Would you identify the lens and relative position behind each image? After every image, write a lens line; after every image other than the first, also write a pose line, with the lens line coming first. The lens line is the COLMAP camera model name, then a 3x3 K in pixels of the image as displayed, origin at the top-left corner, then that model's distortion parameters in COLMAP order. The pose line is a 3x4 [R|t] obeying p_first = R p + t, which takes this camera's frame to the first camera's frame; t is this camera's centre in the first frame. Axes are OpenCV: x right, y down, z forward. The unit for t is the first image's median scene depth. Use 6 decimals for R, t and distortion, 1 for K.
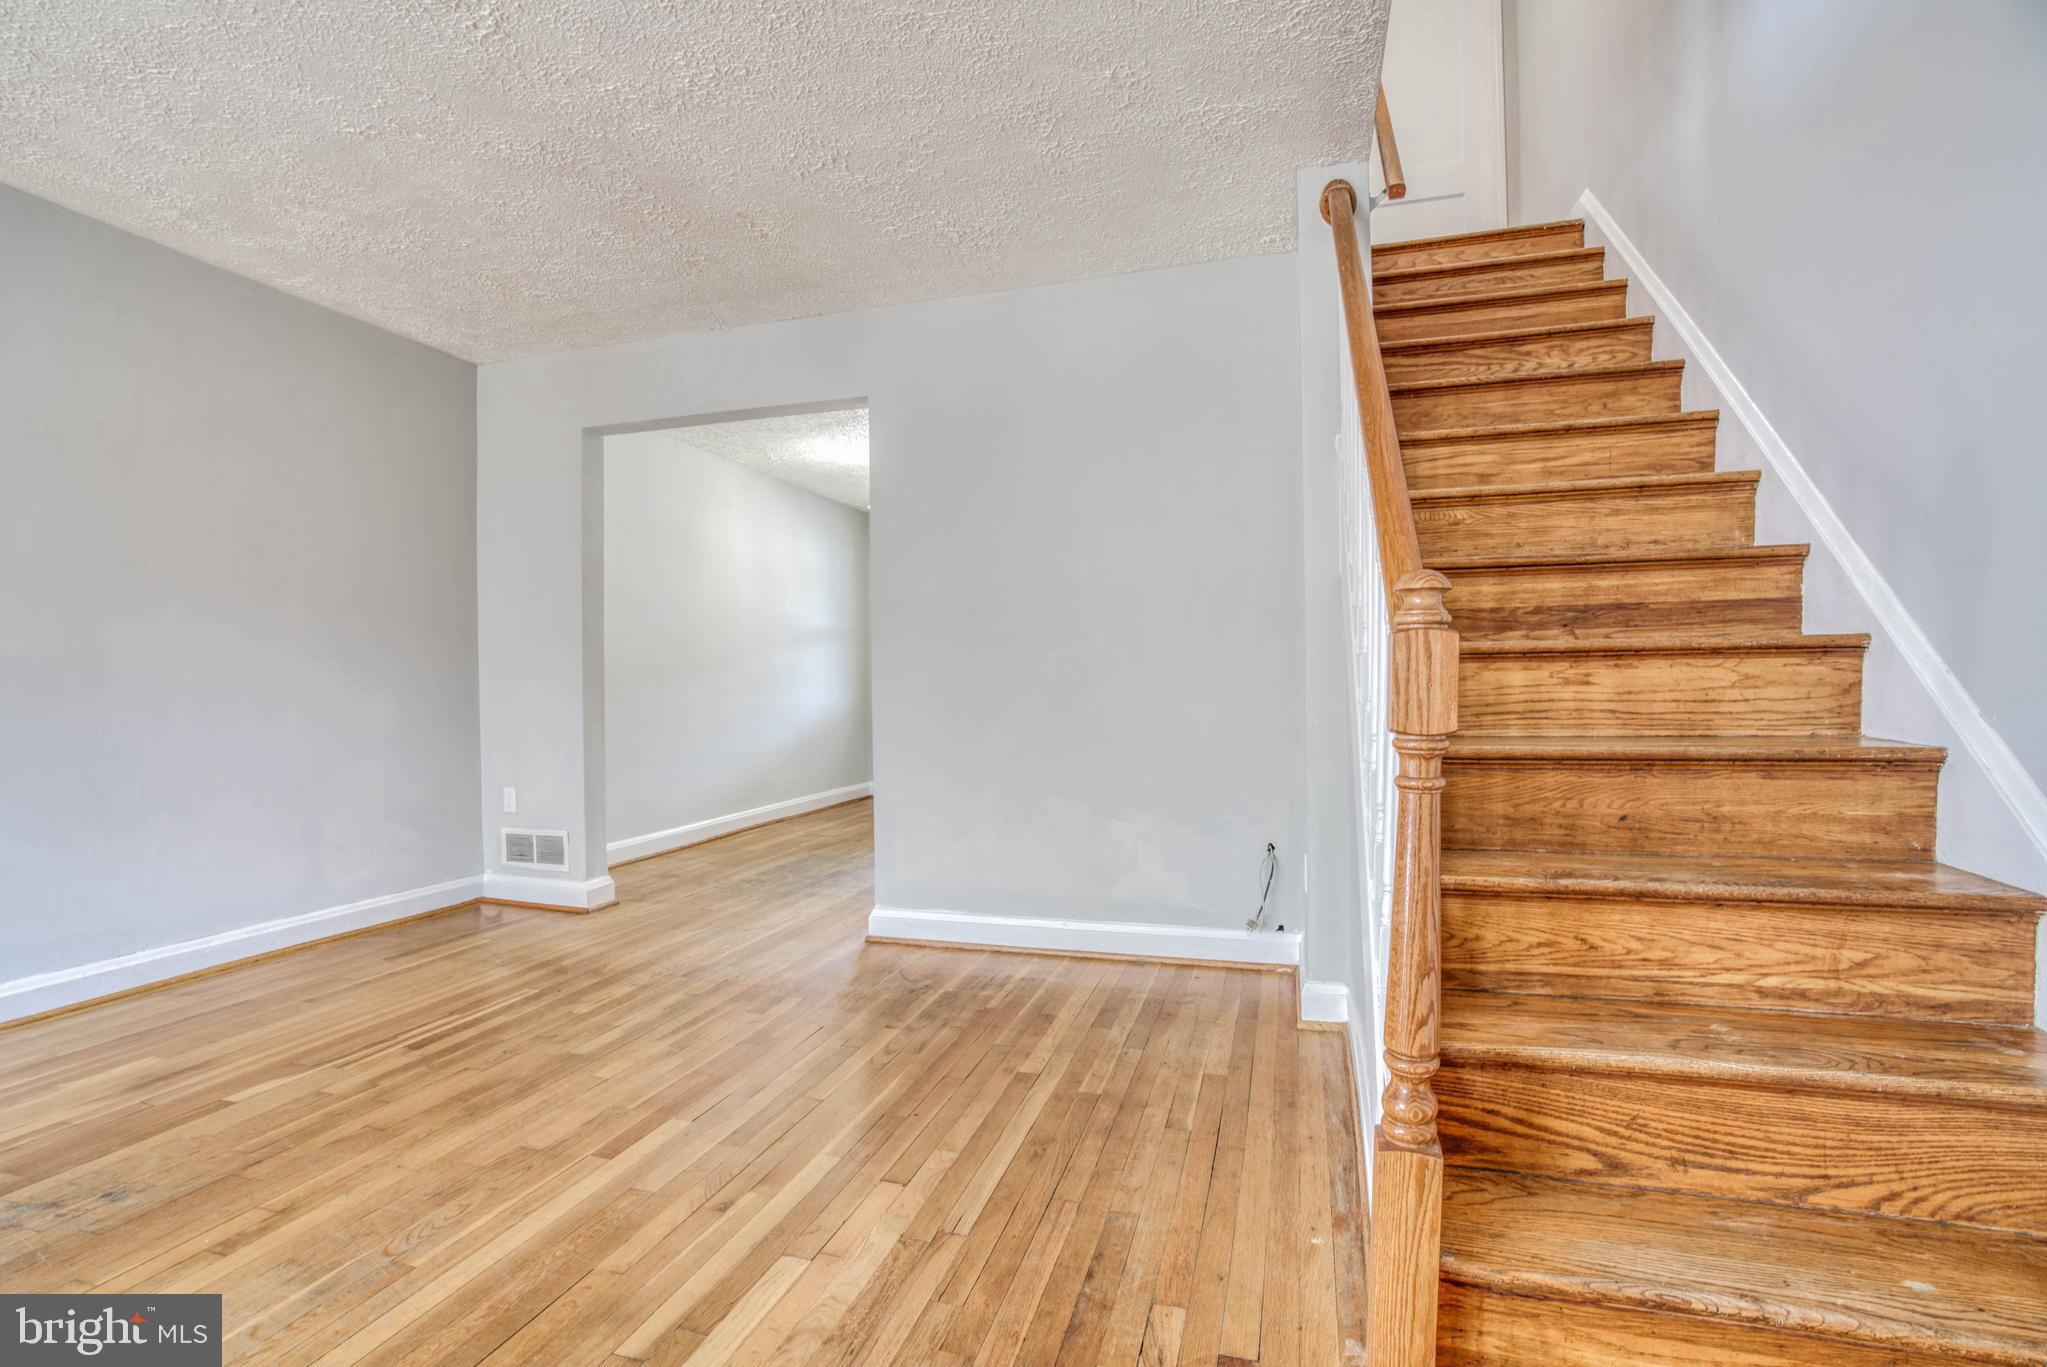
lens RADIAL K [[941.0, 0, 1008.7], [0, 941.0, 681.0], [0, 0, 1]] dist [-0.066621, 0.024864]
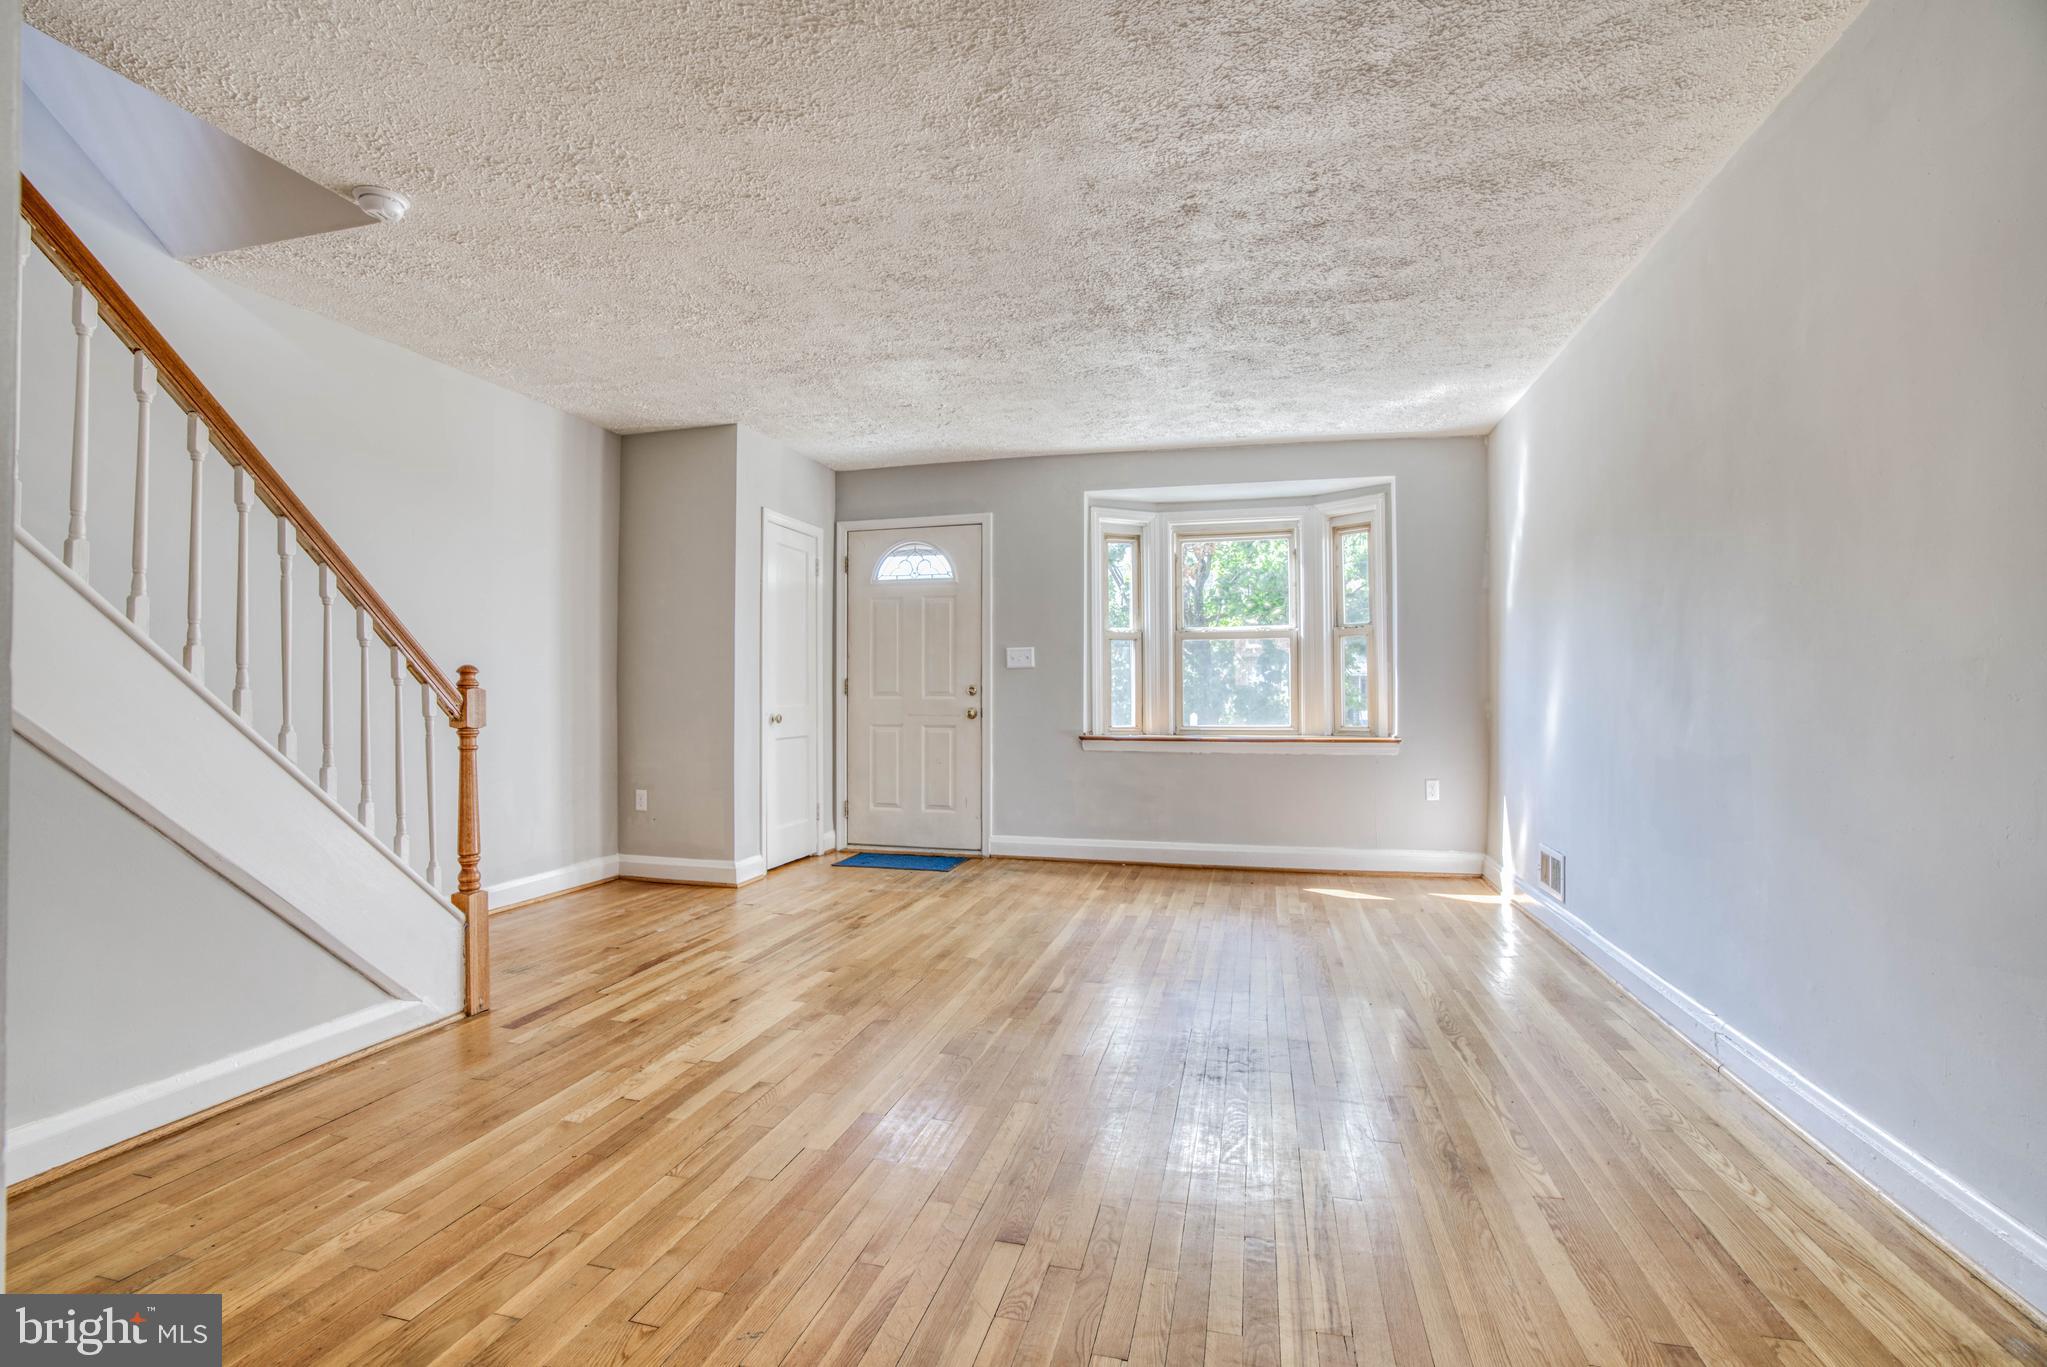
lens RADIAL K [[941.0, 0, 1006.8], [0, 941.0, 695.4], [0, 0, 1]] dist [-0.066621, 0.024864]
pose [[-0.999389, 0.006282, -0.034384, -0.496507], [0.006495, 0.999960, -0.006089, -0.003973], [0.034345, -0.006309, -0.999390, 1.880940]]
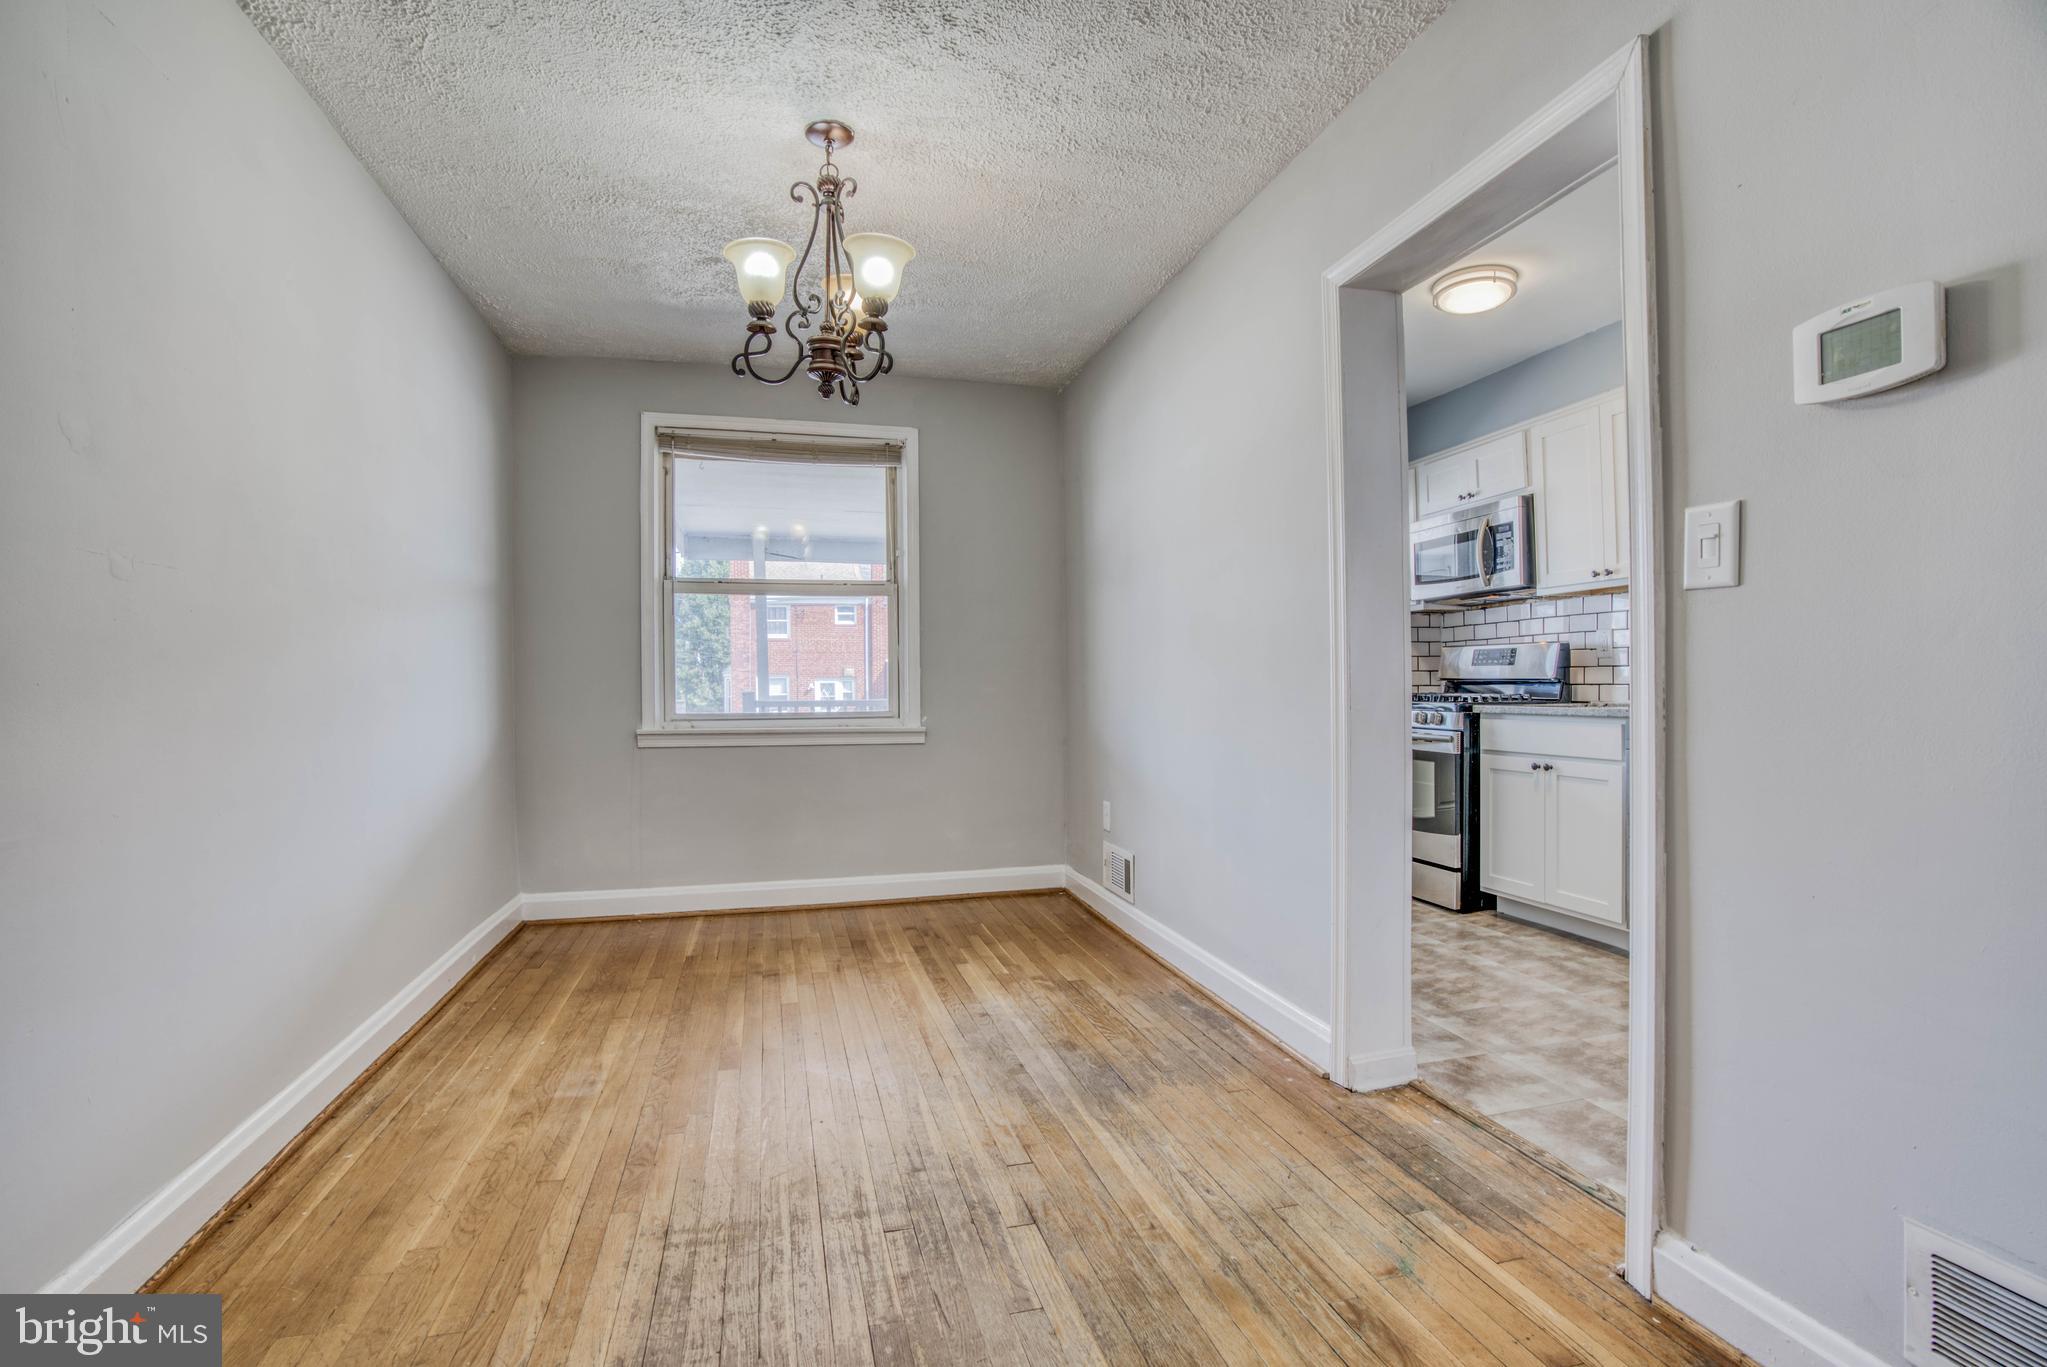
lens RADIAL K [[941.0, 0, 1011.5], [0, 941.0, 684.7], [0, 0, 1]] dist [-0.066621, 0.024864]
pose [[0.853452, -0.000469, 0.521171, -0.660281], [0.001575, 0.999997, -0.001679, -0.006102], [-0.521169, 0.002254, 0.853451, 1.624134]]
